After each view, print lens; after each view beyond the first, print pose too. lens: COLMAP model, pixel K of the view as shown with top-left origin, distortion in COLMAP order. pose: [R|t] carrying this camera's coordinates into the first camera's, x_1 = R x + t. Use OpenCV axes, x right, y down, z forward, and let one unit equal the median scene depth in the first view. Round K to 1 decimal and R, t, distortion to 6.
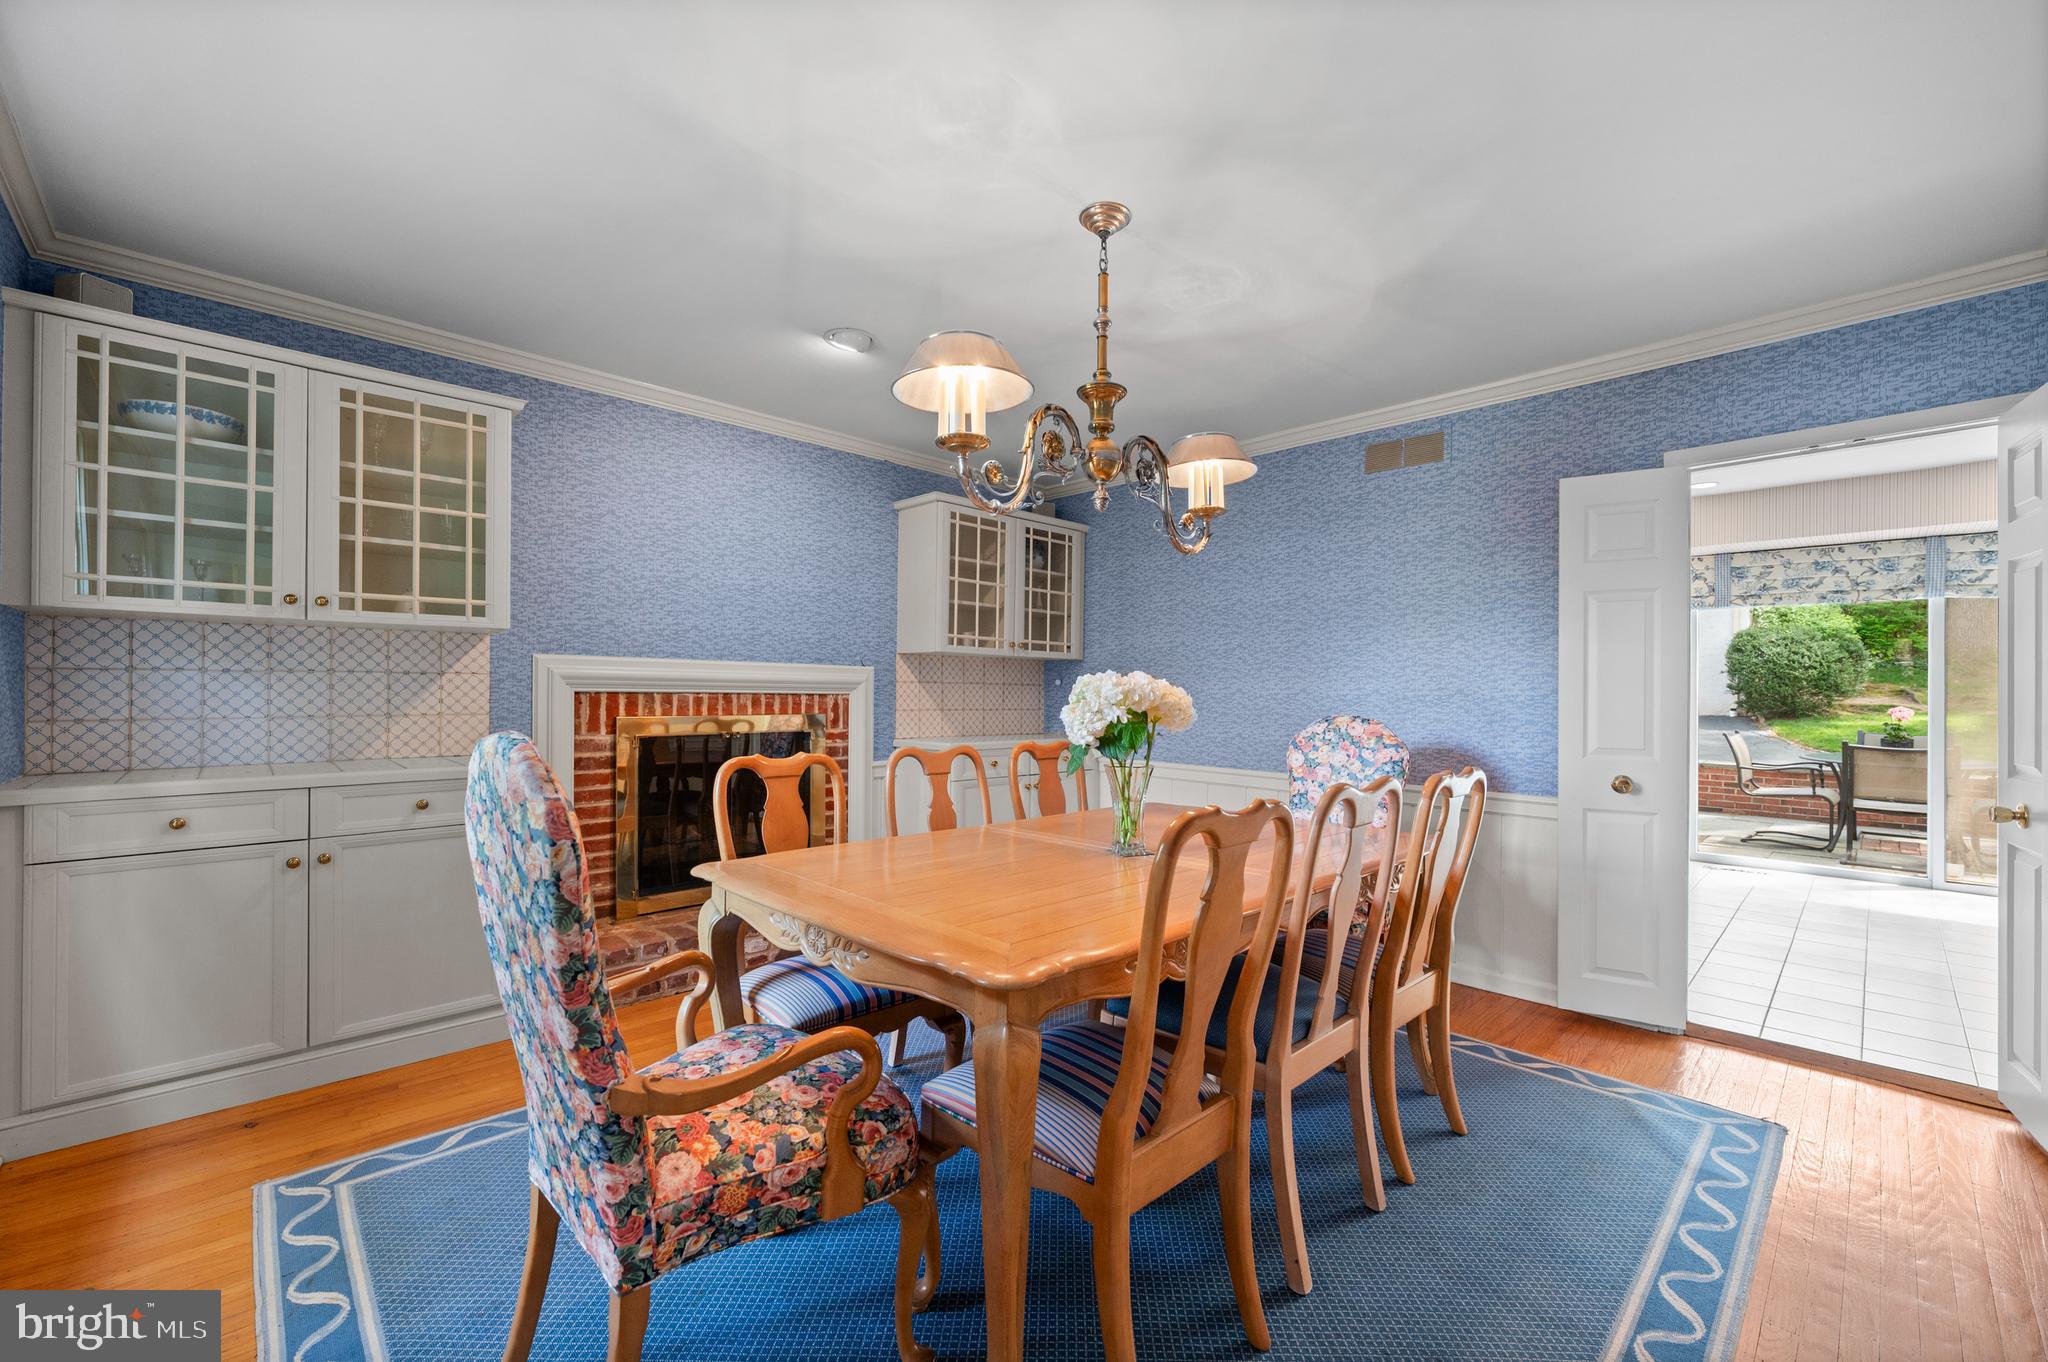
lens RADIAL K [[818.6, 0, 1009.9], [0, 818.6, 685.6], [0, 0, 1]] dist [-0.004272, 0.000103]
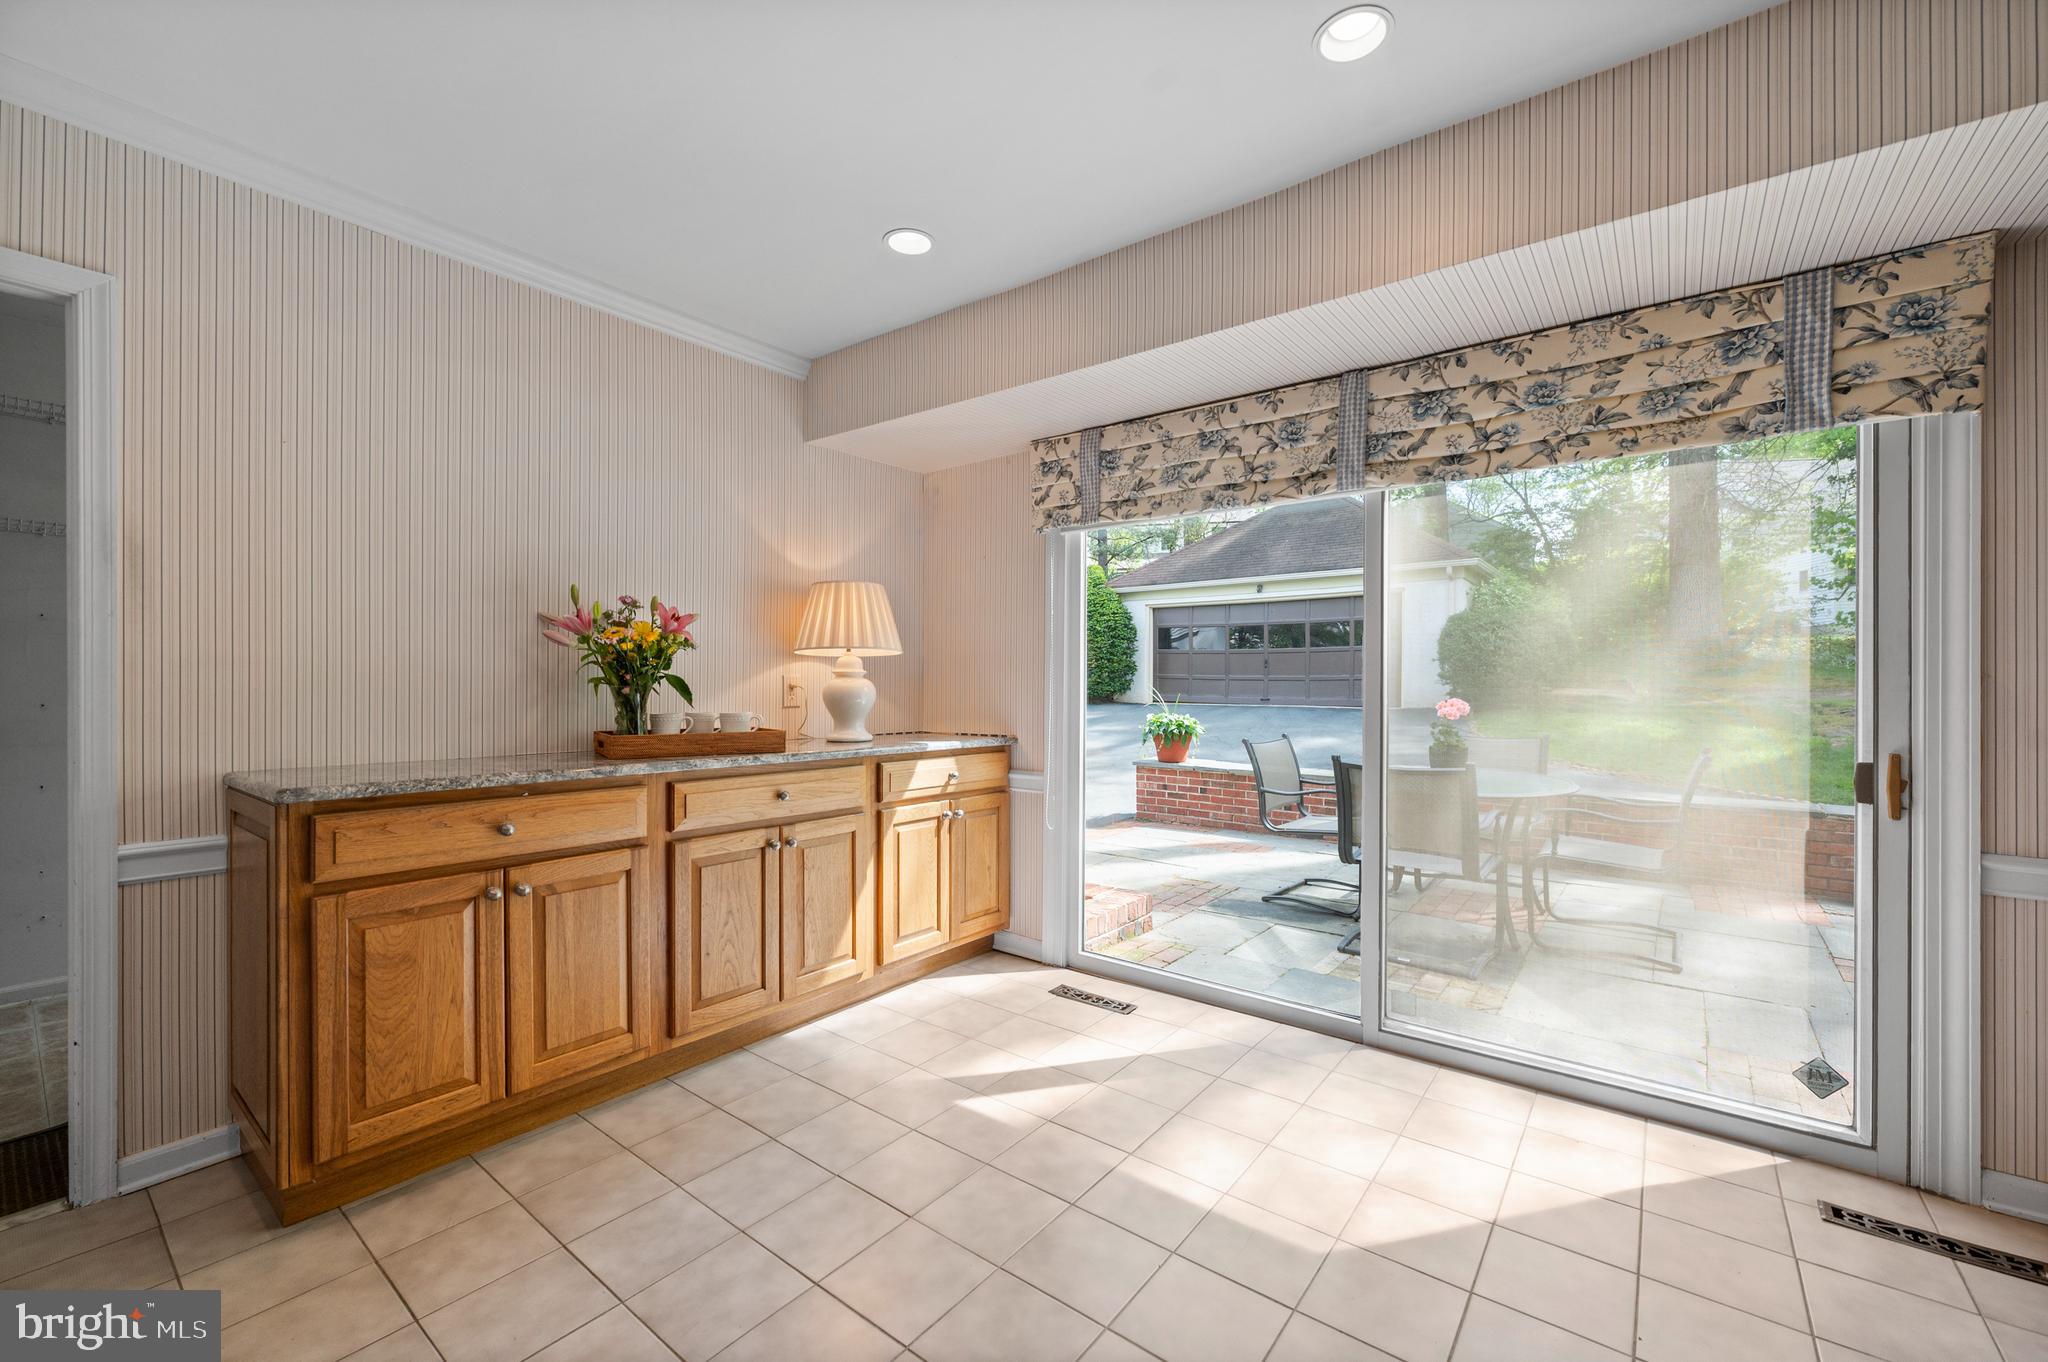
lens RADIAL K [[818.6, 0, 1027.5], [0, 818.6, 683.0], [0, 0, 1]] dist [-0.004272, 0.000103]
pose [[0.988305, -0.005712, 0.152386, 0.815764], [0.005462, 0.999983, 0.002055, 0.012999], [-0.152395, -0.001199, 0.988319, 0.495332]]
